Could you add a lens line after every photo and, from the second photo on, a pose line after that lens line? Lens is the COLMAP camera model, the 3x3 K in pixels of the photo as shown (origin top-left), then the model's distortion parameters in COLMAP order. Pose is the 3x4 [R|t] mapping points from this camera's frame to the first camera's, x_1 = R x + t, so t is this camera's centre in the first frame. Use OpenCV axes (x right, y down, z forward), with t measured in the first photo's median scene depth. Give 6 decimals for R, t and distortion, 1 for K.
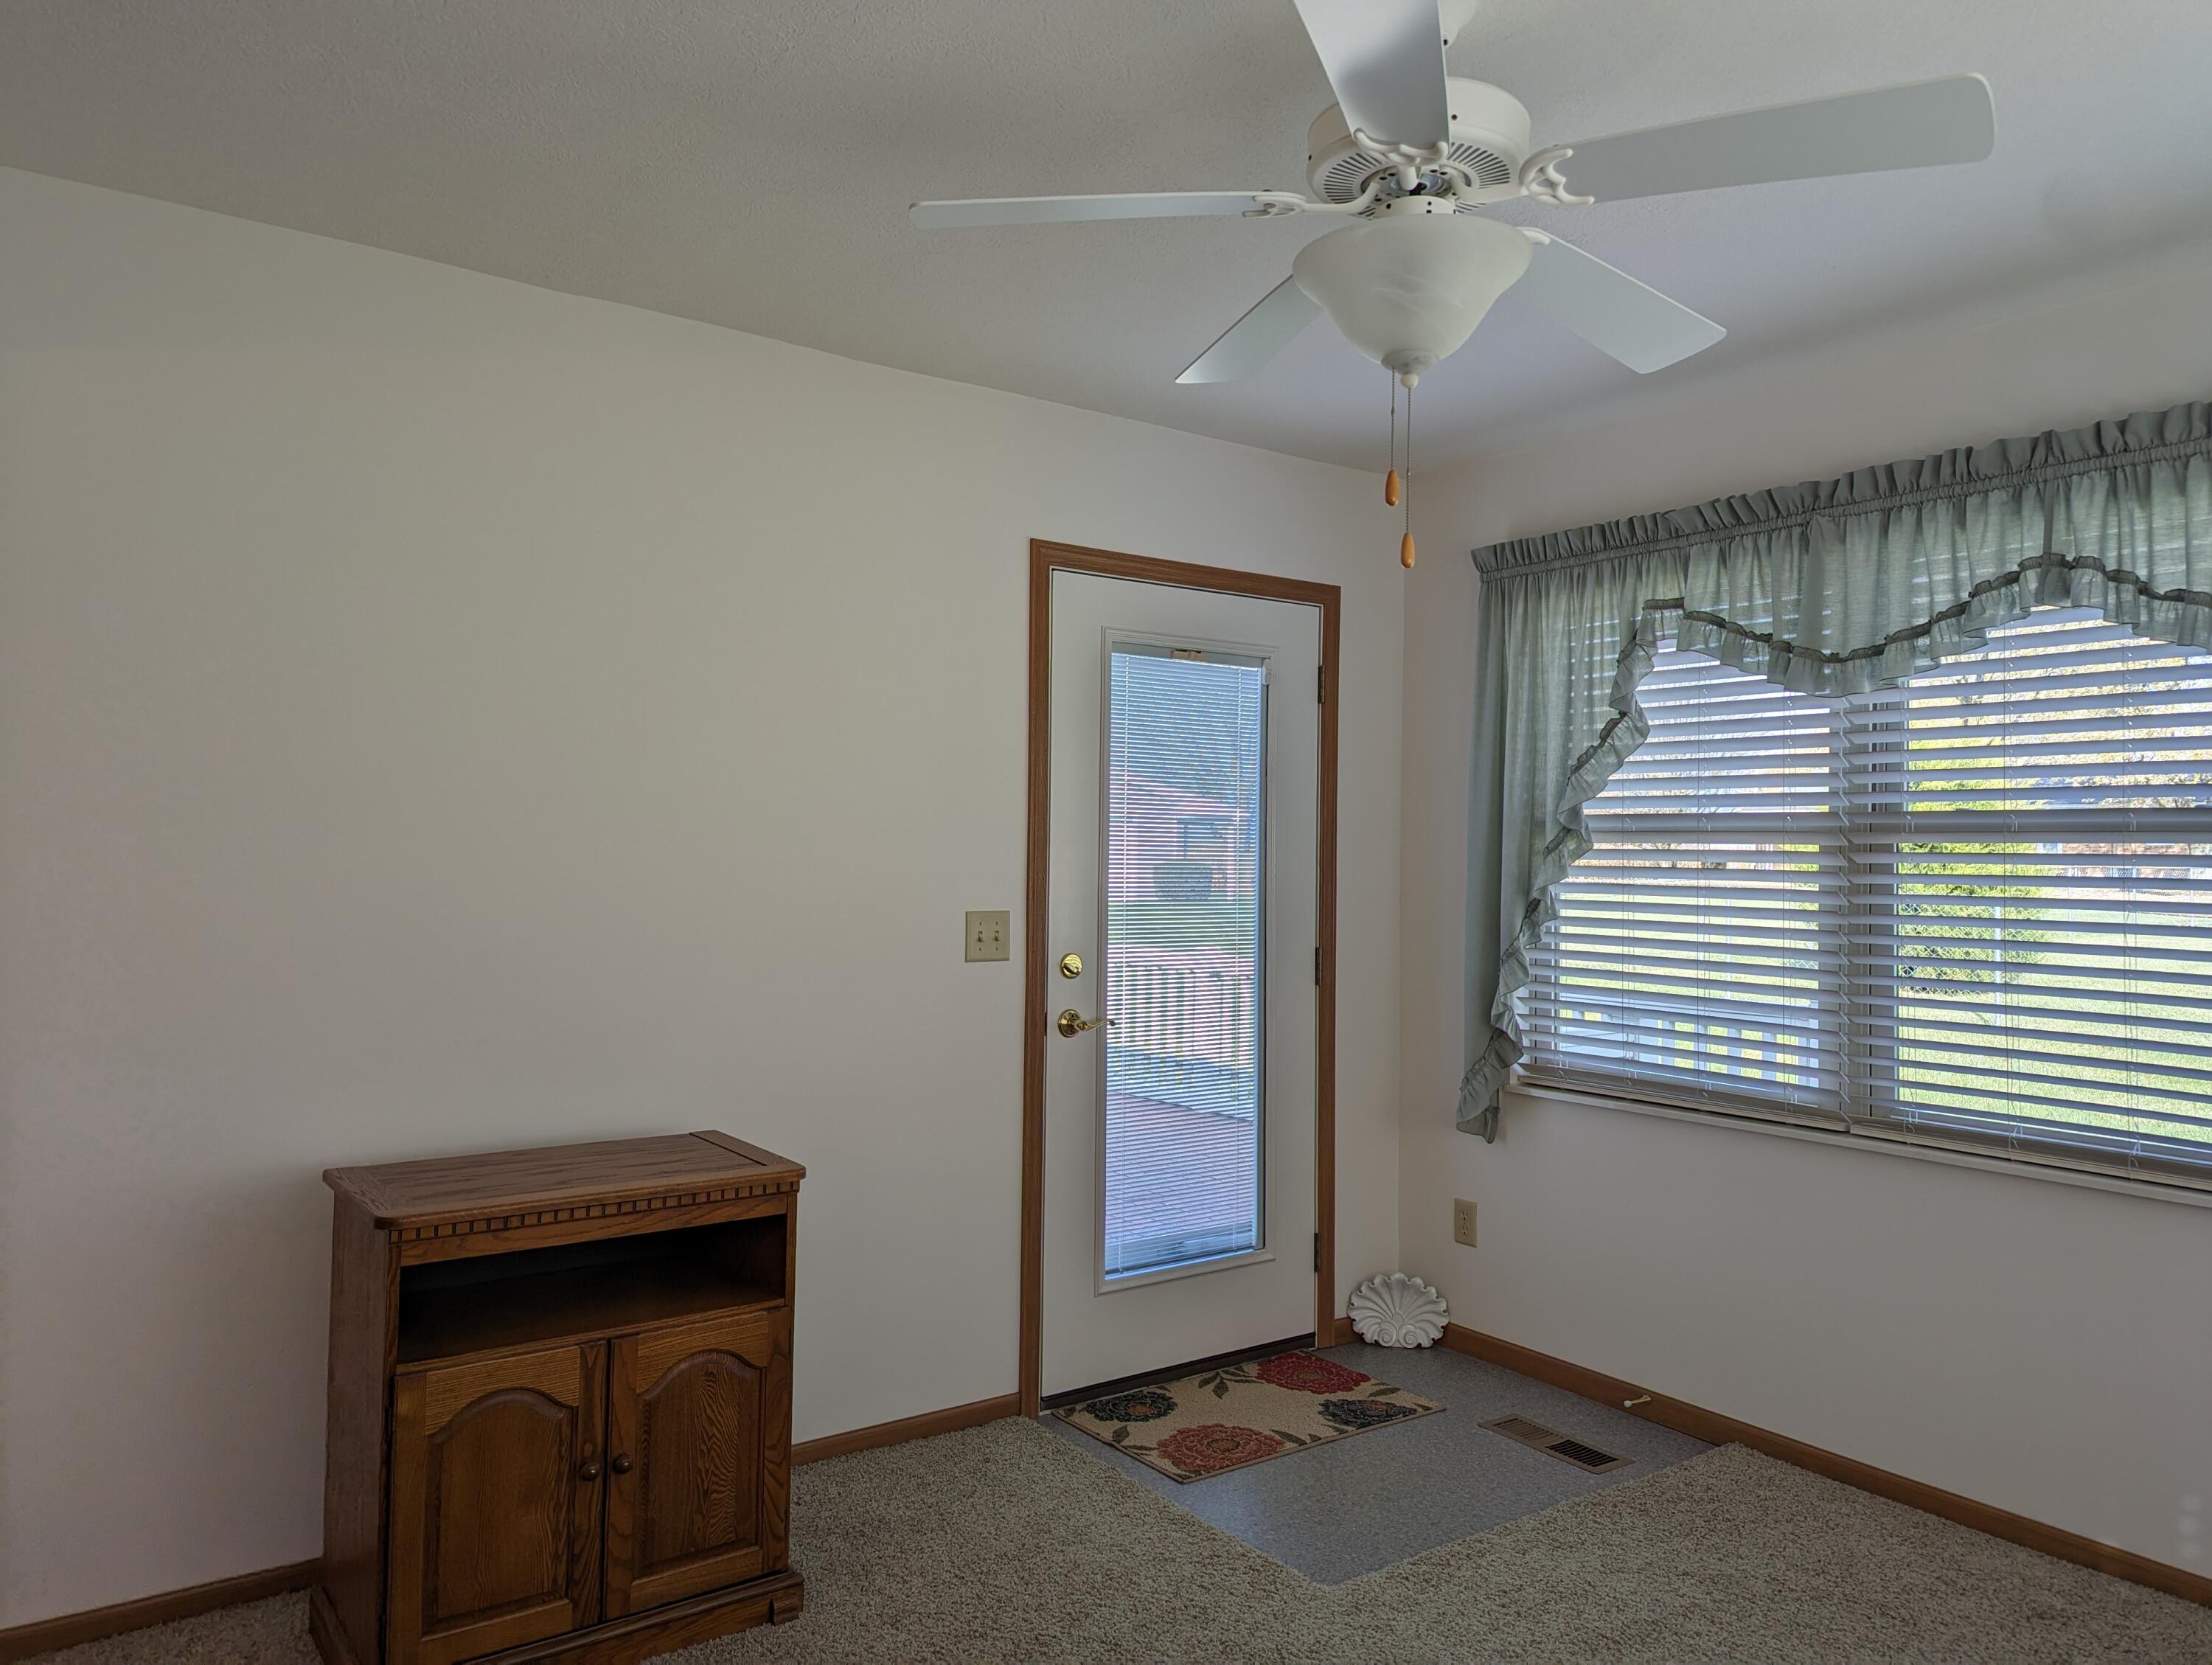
lens RADIAL K [[1550.5, 0, 1106.4], [0, 1550.5, 816.1], [0, 0, 1]] dist [0.063243, -0.054238]
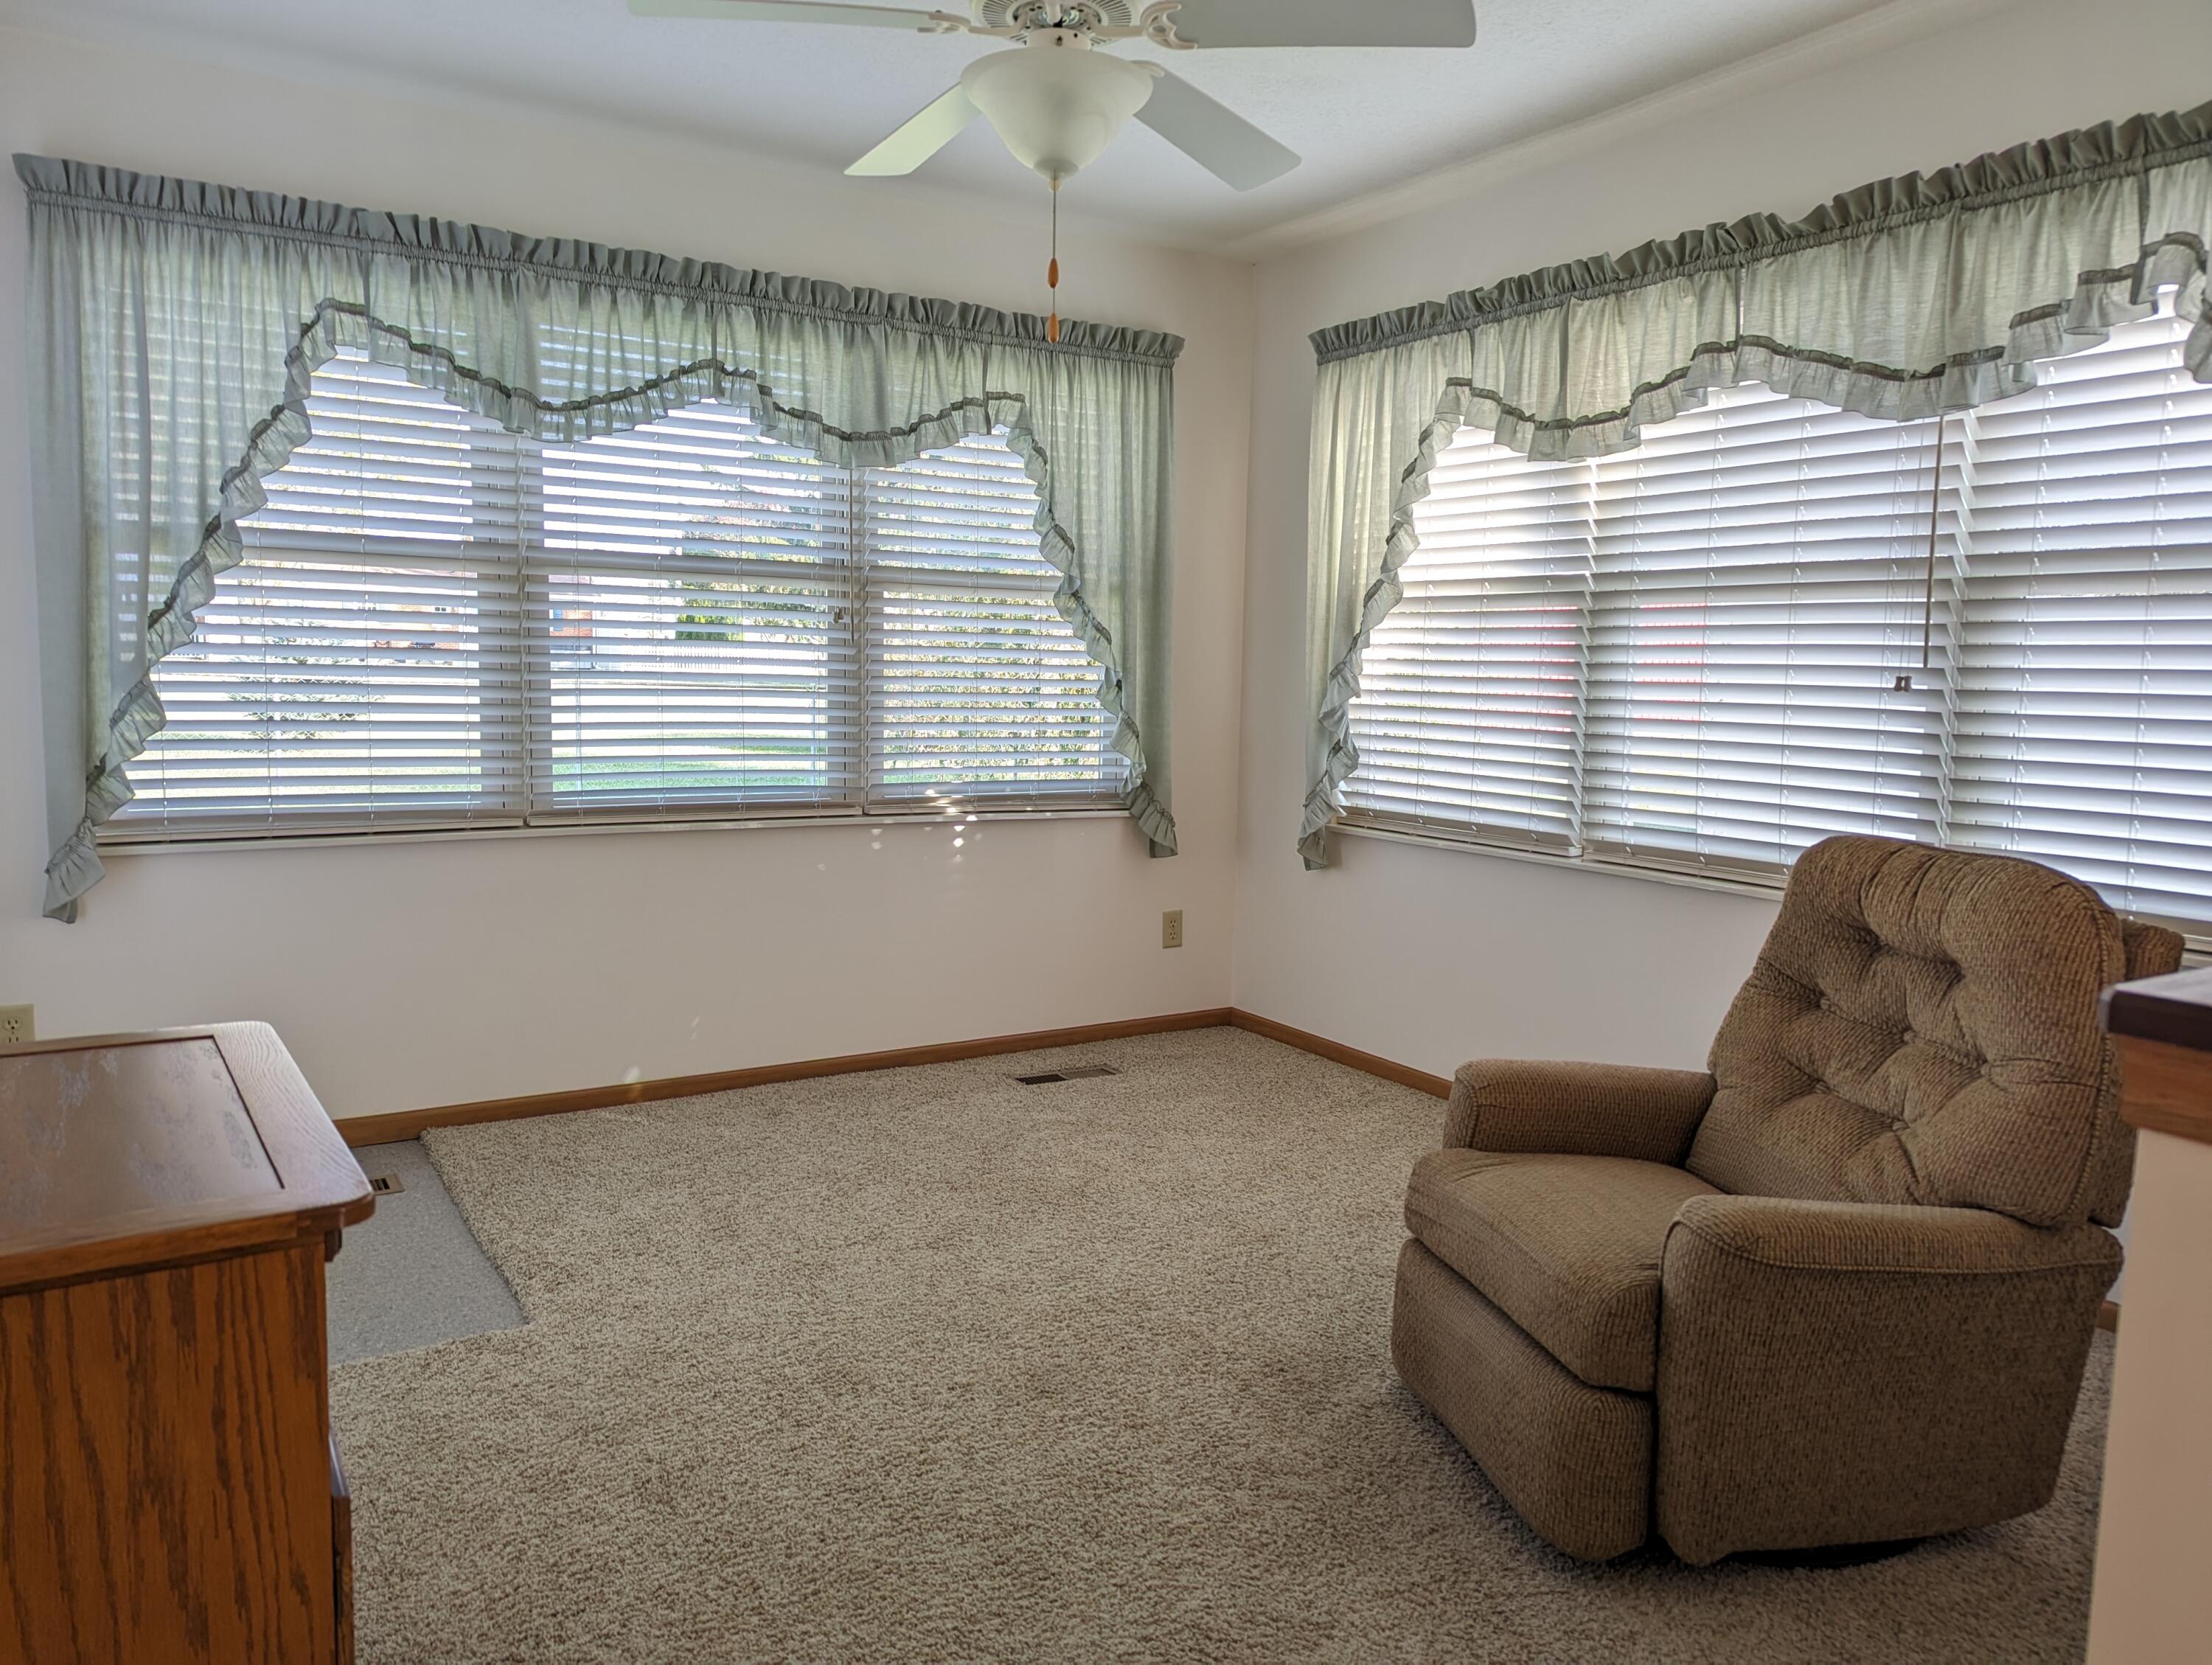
lens RADIAL K [[1550.5, 0, 1106.4], [0, 1550.5, 816.1], [0, 0, 1]] dist [0.063243, -0.054238]
pose [[0.072952, -0.108299, 0.991438, -0.643144], [-0.047656, 0.992573, 0.111930, 0.045609], [-0.996196, -0.055413, 0.067249, 0.504235]]
